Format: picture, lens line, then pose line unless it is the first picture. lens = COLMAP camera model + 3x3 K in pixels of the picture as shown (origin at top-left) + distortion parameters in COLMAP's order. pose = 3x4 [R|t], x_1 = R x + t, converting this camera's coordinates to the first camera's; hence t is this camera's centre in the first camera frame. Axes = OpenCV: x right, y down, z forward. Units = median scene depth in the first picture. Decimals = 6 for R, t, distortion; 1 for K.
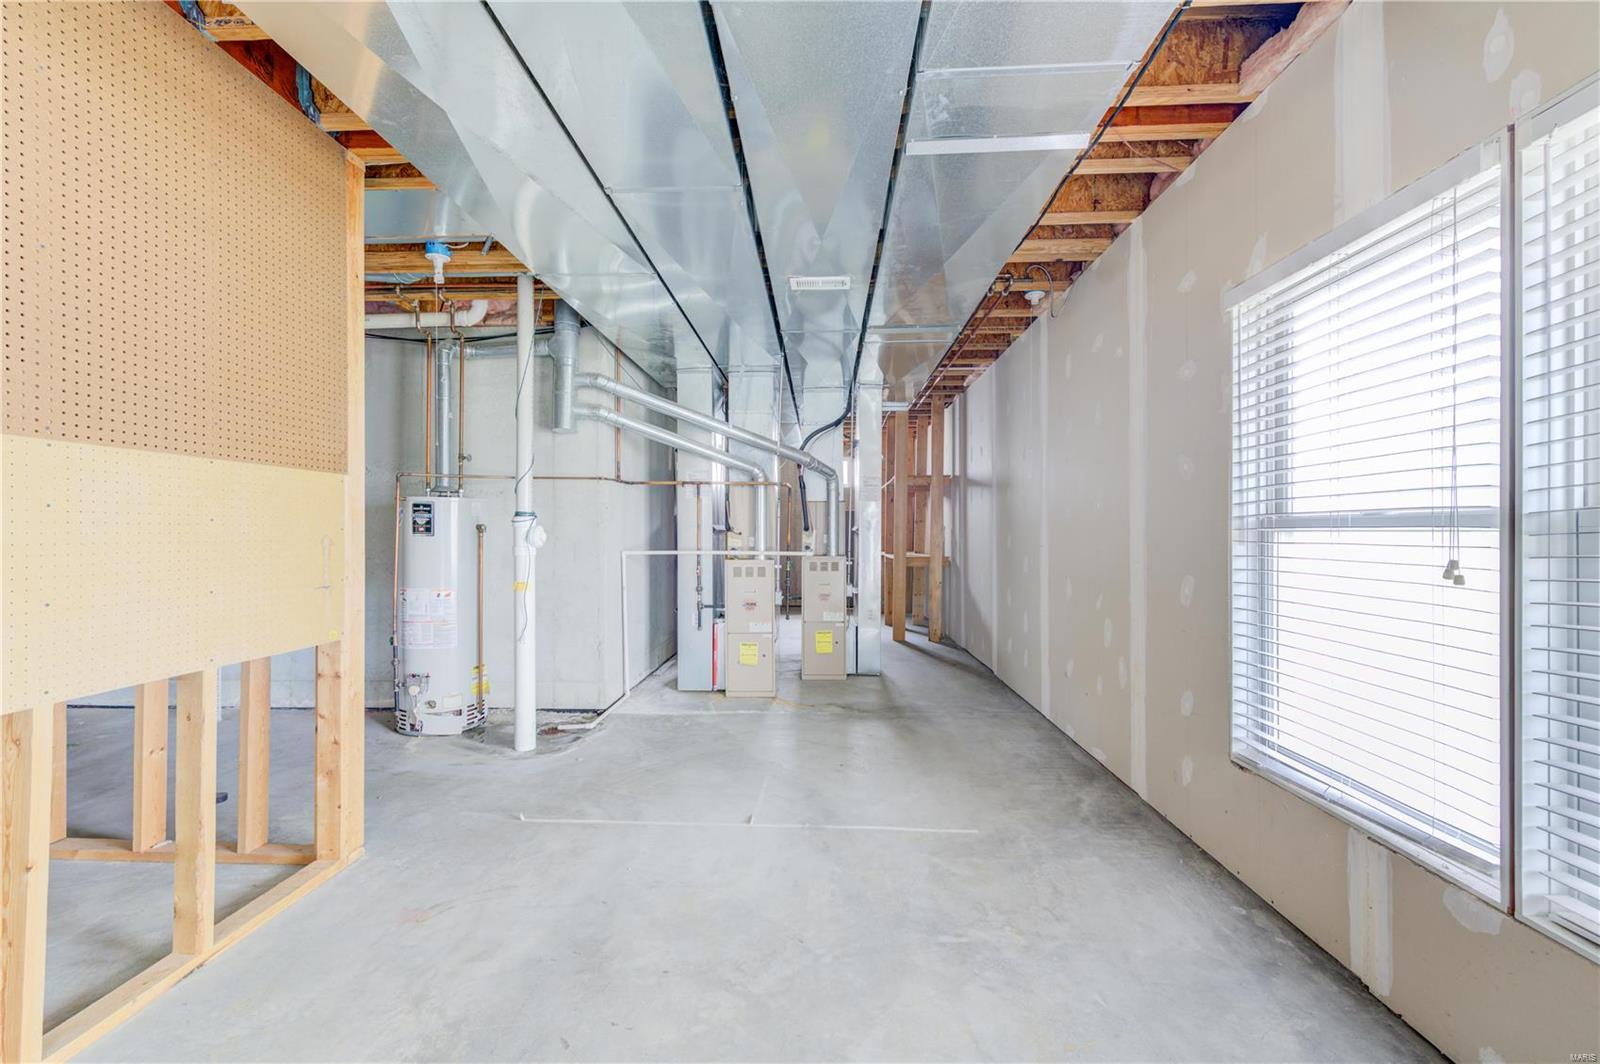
lens RADIAL K [[625.0, 0, 795.2], [0, 625.0, 532.2], [0, 0, 1]] dist [0.001447, 0.000246]
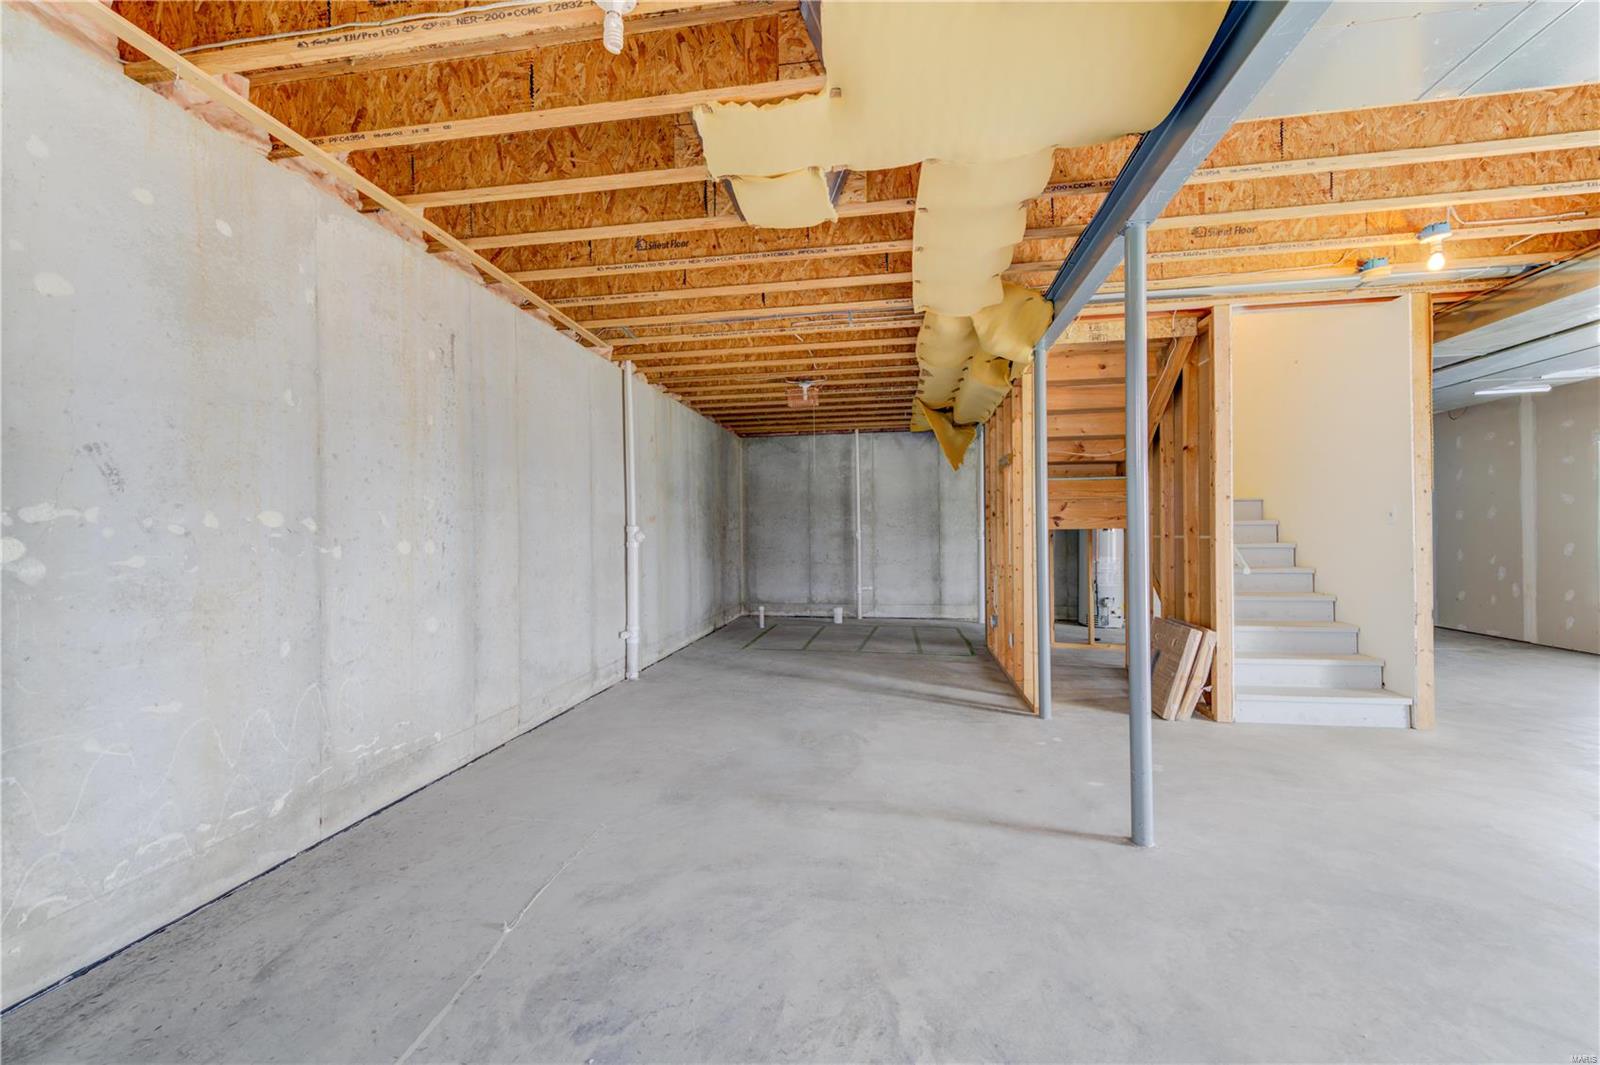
lens RADIAL K [[625.0, 0, 795.2], [0, 625.0, 532.7], [0, 0, 1]] dist [0.001447, 0.000246]
pose [[0.993948, -0.008154, -0.109550, -2.072119], [0.008339, 0.999964, 0.001233, -0.001468], [0.109536, -0.002139, 0.993981, -1.733934]]
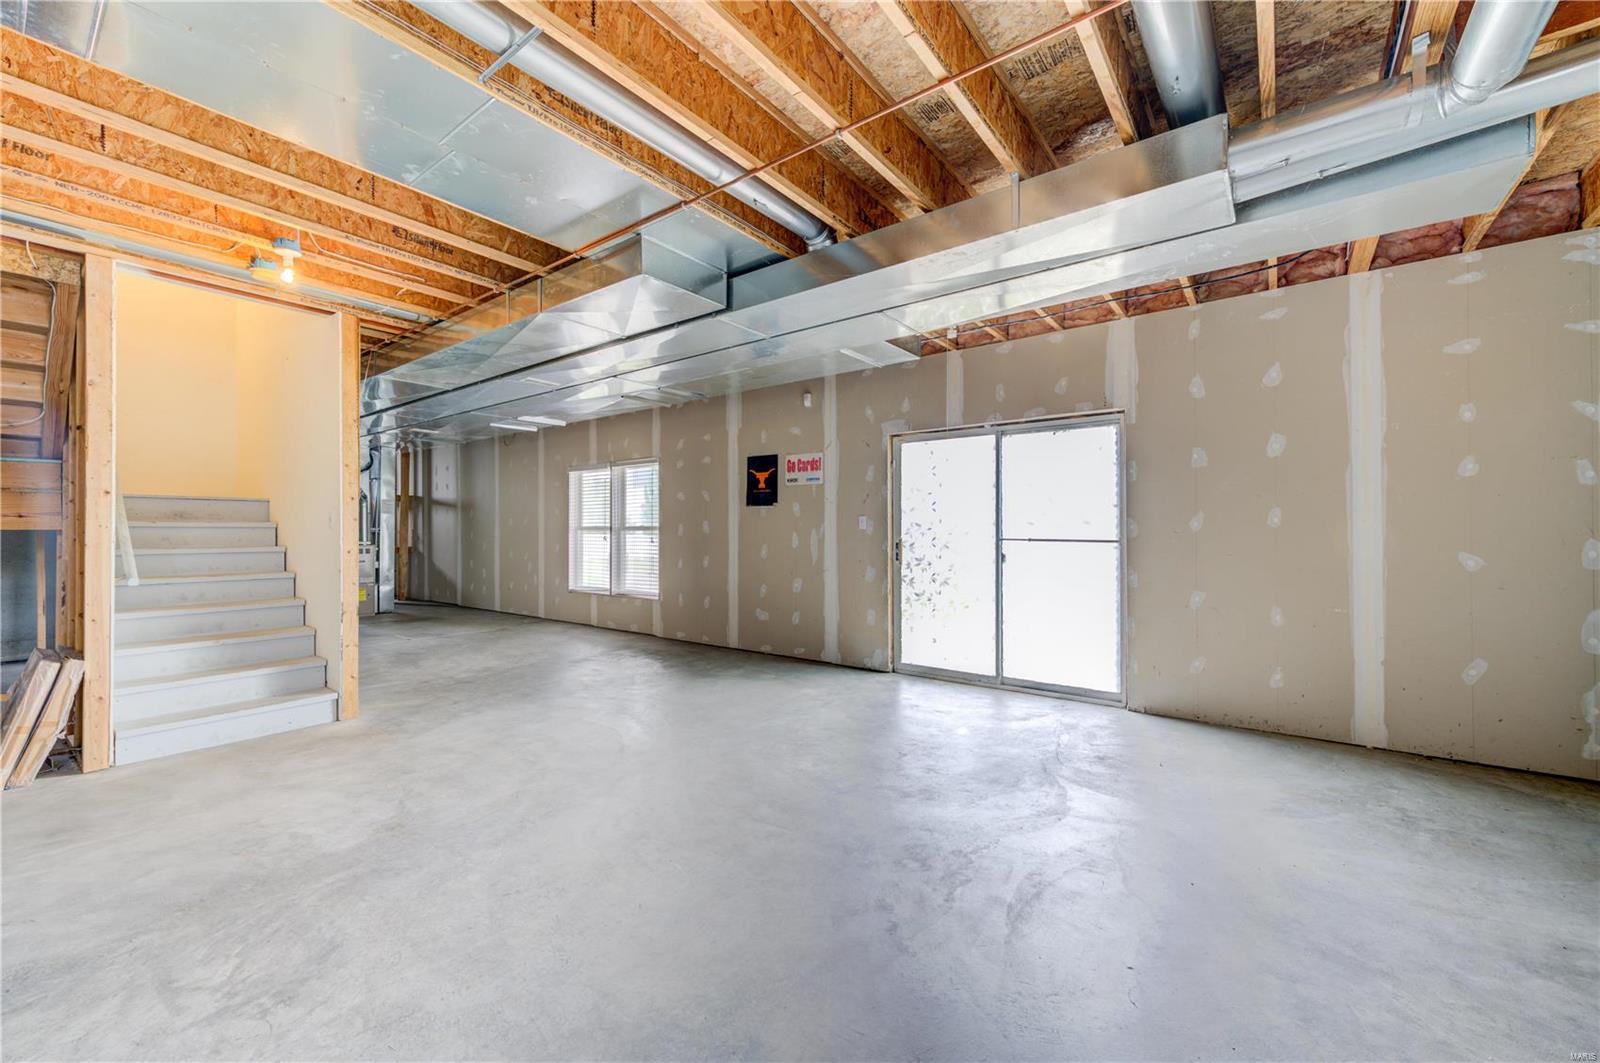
lens RADIAL K [[625.0, 0, 795.2], [0, 625.0, 531.7], [0, 0, 1]] dist [0.001447, 0.000246]
pose [[0.564203, -0.000874, 0.825636, -1.422336], [-0.000644, 0.999999, 0.001499, -0.002935], [-0.825636, -0.001377, 0.564201, -1.945431]]
